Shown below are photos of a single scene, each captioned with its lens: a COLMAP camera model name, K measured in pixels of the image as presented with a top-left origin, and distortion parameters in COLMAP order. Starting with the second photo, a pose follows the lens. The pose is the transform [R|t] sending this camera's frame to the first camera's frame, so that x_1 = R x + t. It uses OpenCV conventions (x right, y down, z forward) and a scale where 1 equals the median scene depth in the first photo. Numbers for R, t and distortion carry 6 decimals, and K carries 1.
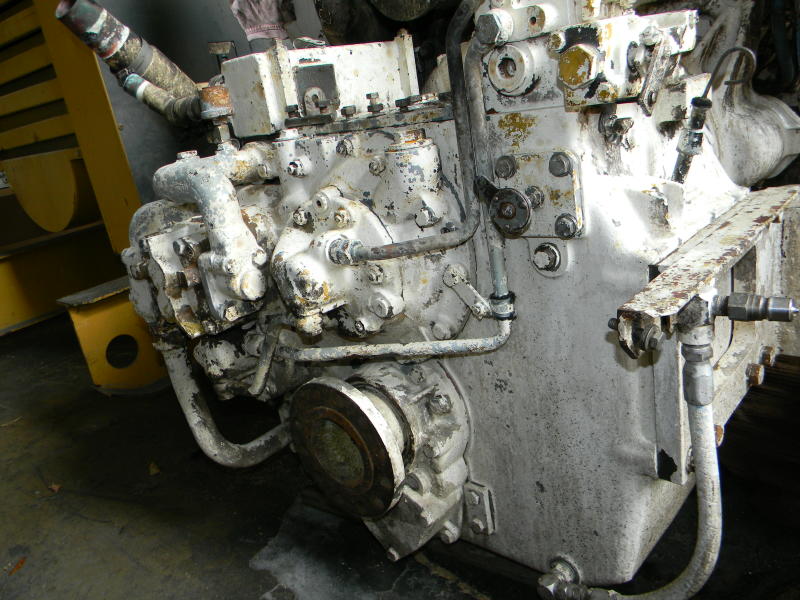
lens RADIAL K [[646.5, 0, 400.0], [0, 646.5, 300.0], [0, 0, 1]] dist [0.001046, -0.014998]
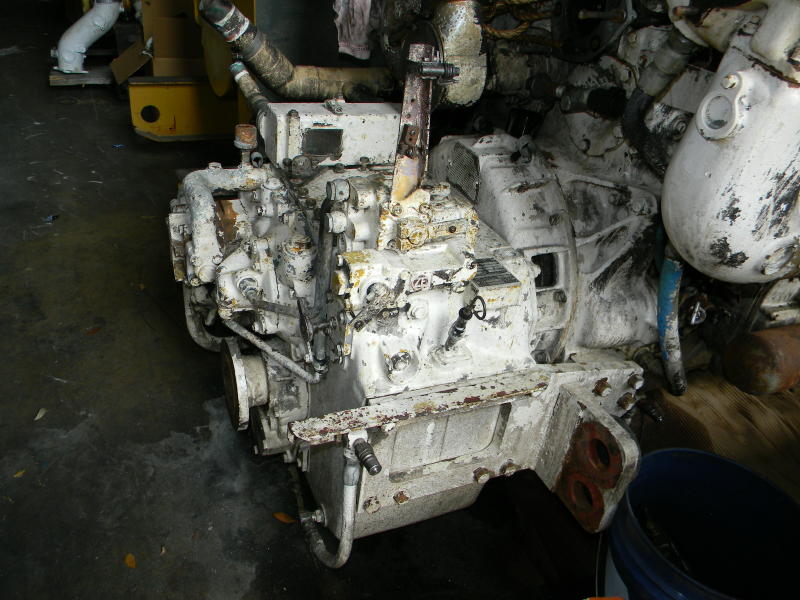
lens RADIAL K [[646.5, 0, 400.0], [0, 646.5, 300.0], [0, 0, 1]] dist [0.001046, -0.014998]
pose [[0.871356, 0.442988, -0.210950, 0.500099], [-0.376958, 0.879624, 0.290109, -0.553154], [0.314072, -0.173269, 0.933454, -0.315348]]
